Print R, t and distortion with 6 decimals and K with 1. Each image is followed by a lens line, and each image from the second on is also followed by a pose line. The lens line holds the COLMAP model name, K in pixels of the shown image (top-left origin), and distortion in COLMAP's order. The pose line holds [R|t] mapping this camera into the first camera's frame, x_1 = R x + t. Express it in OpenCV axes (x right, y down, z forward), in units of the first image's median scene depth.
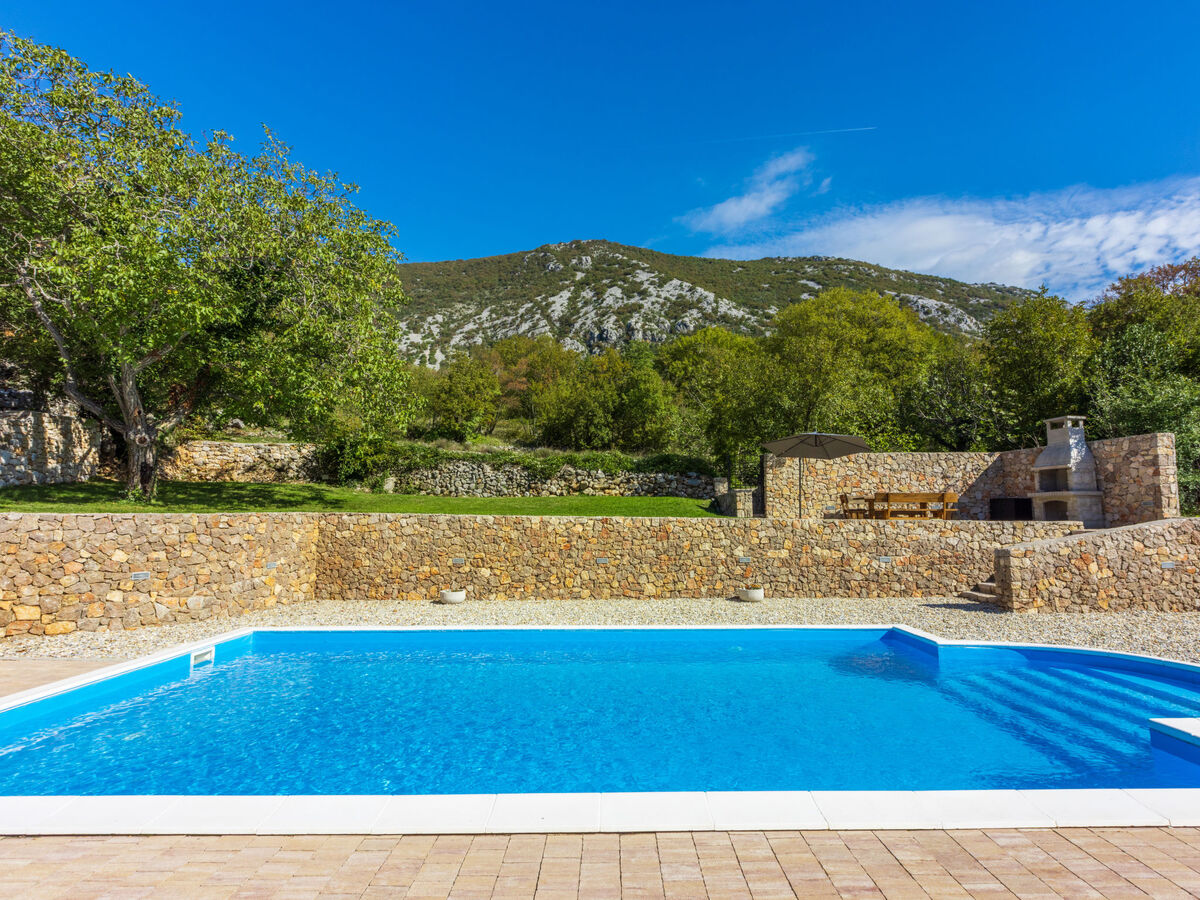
lens RADIAL K [[663.6, 0, 600.0], [0, 663.6, 450.0], [0, 0, 1]] dist [-0.002034, -0.002095]
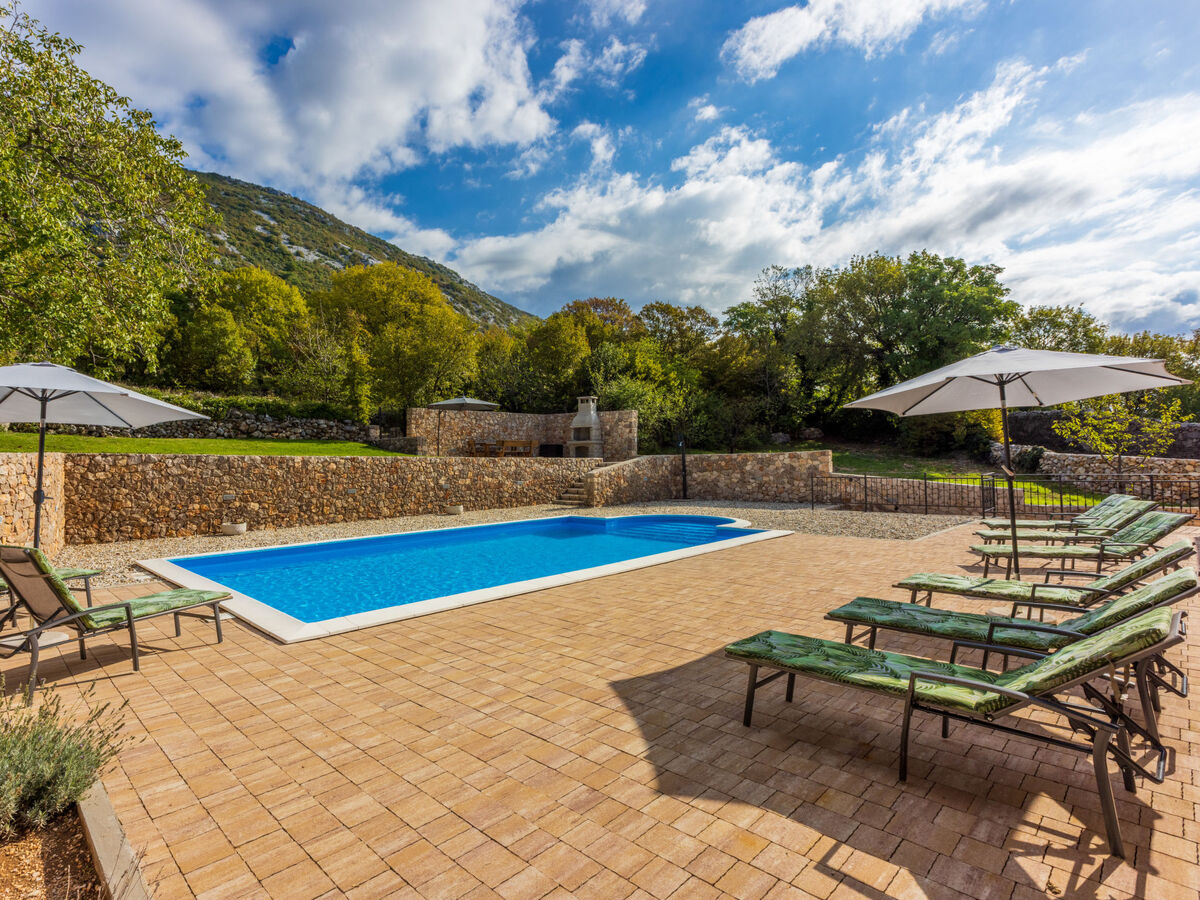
lens RADIAL K [[663.6, 0, 600.0], [0, 663.6, 450.0], [0, 0, 1]] dist [-0.002034, -0.002095]
pose [[0.664332, 0.002445, 0.747434, -0.614359], [-0.066297, 0.996246, 0.055667, -0.011645], [-0.744492, -0.086534, 0.662000, -0.168106]]
